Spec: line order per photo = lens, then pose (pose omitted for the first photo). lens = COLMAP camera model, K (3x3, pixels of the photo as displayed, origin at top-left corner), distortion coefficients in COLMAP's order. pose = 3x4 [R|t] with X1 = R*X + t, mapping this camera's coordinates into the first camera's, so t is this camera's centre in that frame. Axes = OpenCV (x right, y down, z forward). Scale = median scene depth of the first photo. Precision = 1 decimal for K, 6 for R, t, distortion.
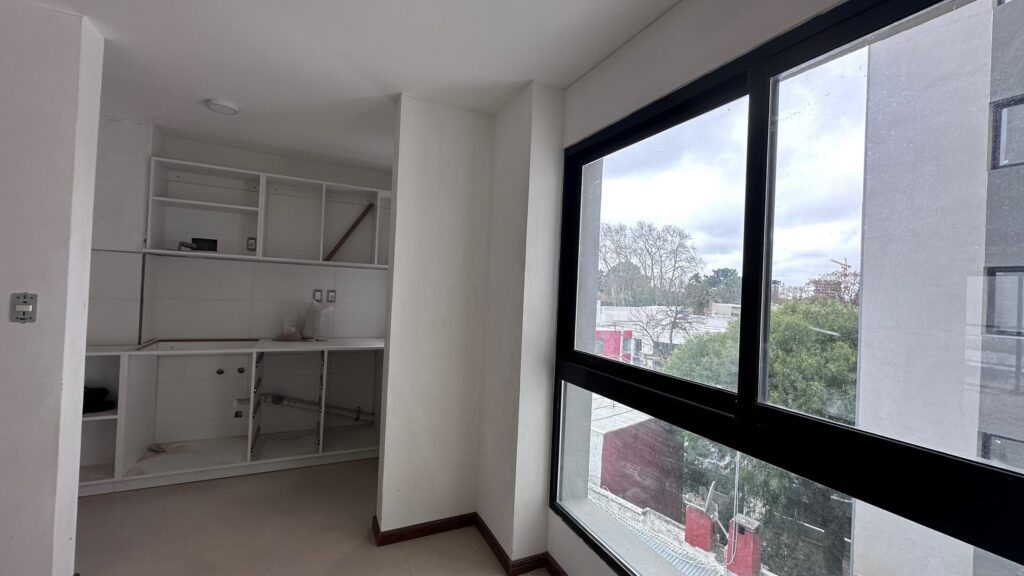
lens RADIAL K [[407.4, 0, 512.0], [0, 407.4, 288.0], [0, 0, 1]] dist [-0.001082, -0.000027]
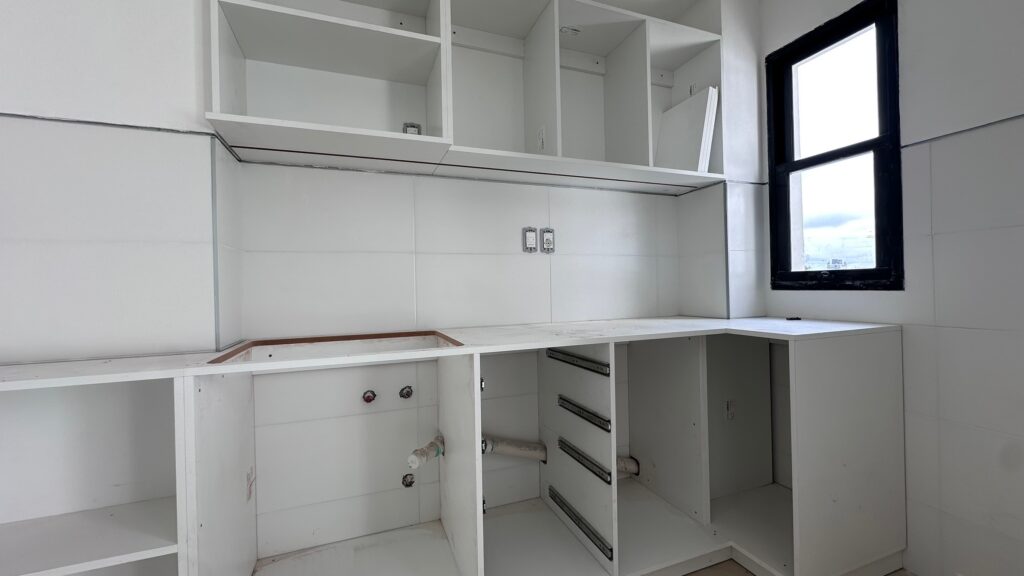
lens RADIAL K [[407.4, 0, 512.0], [0, 407.4, 288.0], [0, 0, 1]] dist [-0.001082, -0.000027]
pose [[0.992636, -0.073816, -0.096042, -0.575762], [0.073611, 0.997271, -0.005680, 0.101249], [0.096199, -0.001432, 0.995361, 0.618066]]
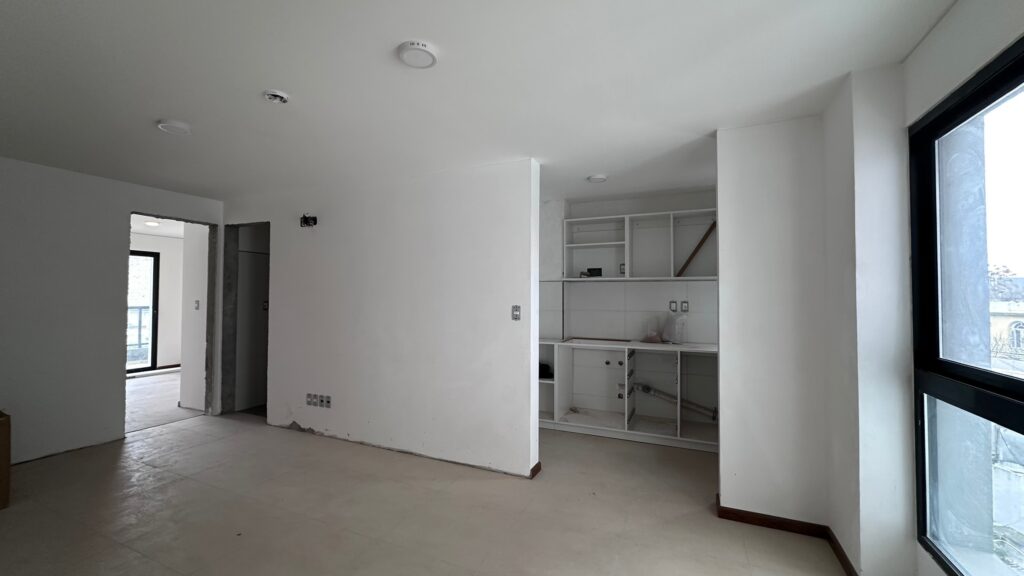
lens RADIAL K [[407.4, 0, 512.0], [0, 407.4, 288.0], [0, 0, 1]] dist [-0.001082, -0.000027]
pose [[0.640552, -0.060217, -0.765550, 0.171594], [0.031291, 0.998139, -0.052330, 0.016465], [0.767277, 0.009565, 0.641245, -0.158363]]
